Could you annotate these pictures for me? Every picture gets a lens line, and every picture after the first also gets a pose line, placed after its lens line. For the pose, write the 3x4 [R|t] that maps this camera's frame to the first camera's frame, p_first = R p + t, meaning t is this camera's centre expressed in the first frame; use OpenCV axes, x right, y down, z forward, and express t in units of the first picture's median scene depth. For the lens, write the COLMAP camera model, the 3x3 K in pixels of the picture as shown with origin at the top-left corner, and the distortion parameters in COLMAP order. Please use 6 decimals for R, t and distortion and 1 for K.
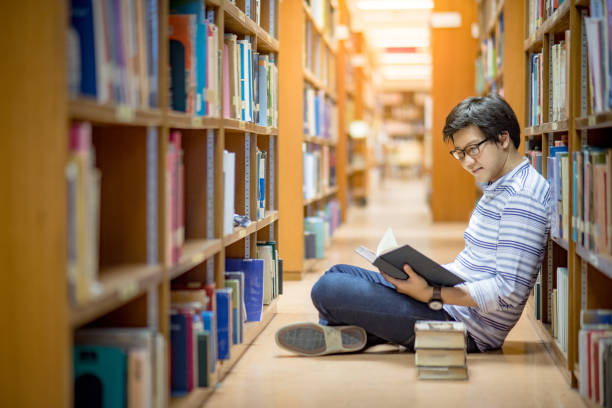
lens RADIAL K [[1515.6, 0, 306.0], [0, 1515.6, 204.0], [0, 0, 1]] dist [0.066787, 0.573120]
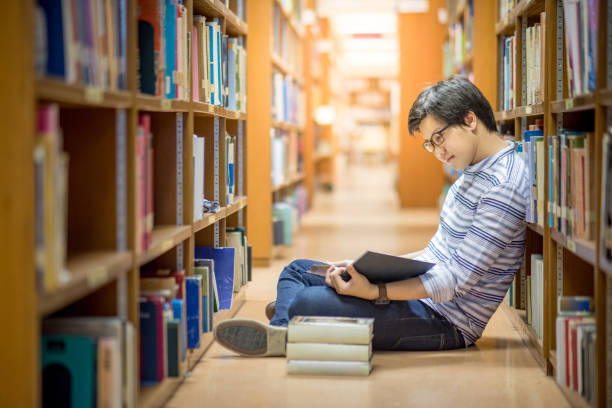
lens RADIAL K [[1515.6, 0, 306.0], [0, 1515.6, 204.0], [0, 0, 1]] dist [0.066787, 0.573120]
pose [[0.999723, -0.001479, 0.023499, -0.004299], [0.001273, 0.999961, 0.008784, 0.000941], [-0.023511, -0.008752, 0.999685, 0.018100]]
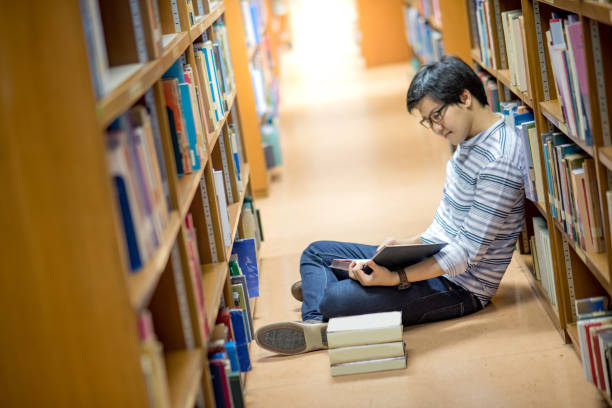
lens RADIAL K [[1515.6, 0, 306.0], [0, 1515.6, 204.0], [0, 0, 1]] dist [0.066787, 0.573120]
pose [[0.987045, -0.154929, 0.041711, -0.035897], [0.147473, 0.978451, 0.144521, -0.150733], [-0.063202, -0.136497, 0.988622, -0.044371]]
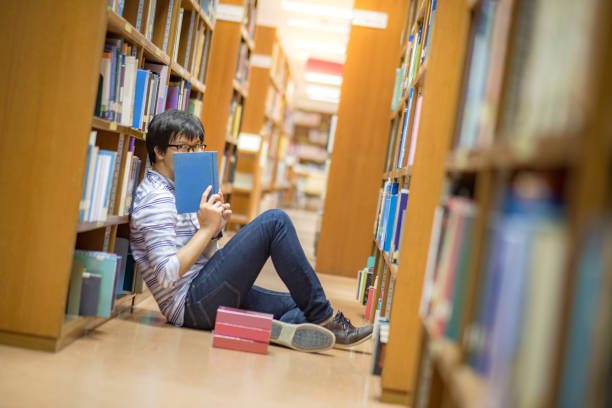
lens RADIAL K [[1535.3, 0, 306.0], [0, 1535.3, 204.0], [0, 0, 1]] dist [0.040012, 0.358140]
pose [[0.987515, 0.147588, 0.055067, 0.089645], [-0.146812, 0.989002, -0.017908, -0.021166], [-0.057104, 0.009600, 0.998322, 0.615394]]
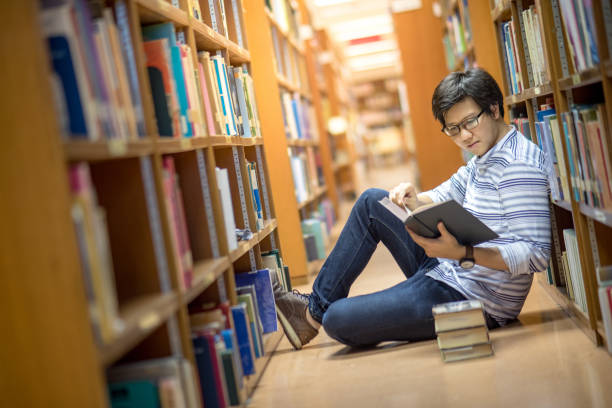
lens RADIAL K [[1515.6, 0, 306.0], [0, 1515.6, 204.0], [0, 0, 1]] dist [0.066787, 0.573120]
pose [[0.986929, -0.160943, 0.008250, -0.007199], [0.160956, 0.986961, -0.000939, -0.001305], [-0.007991, 0.002255, 0.999966, 0.001672]]
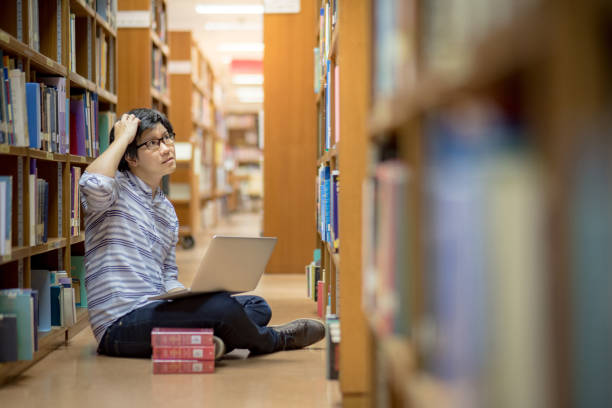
lens RADIAL K [[1515.6, 0, 306.0], [0, 1515.6, 204.0], [0, 0, 1]] dist [0.066787, 0.573120]
pose [[0.996133, 0.000944, 0.087850, 0.113495], [0.000808, 0.999801, -0.019909, -0.020401], [-0.087851, 0.019903, 0.995935, 0.734472]]
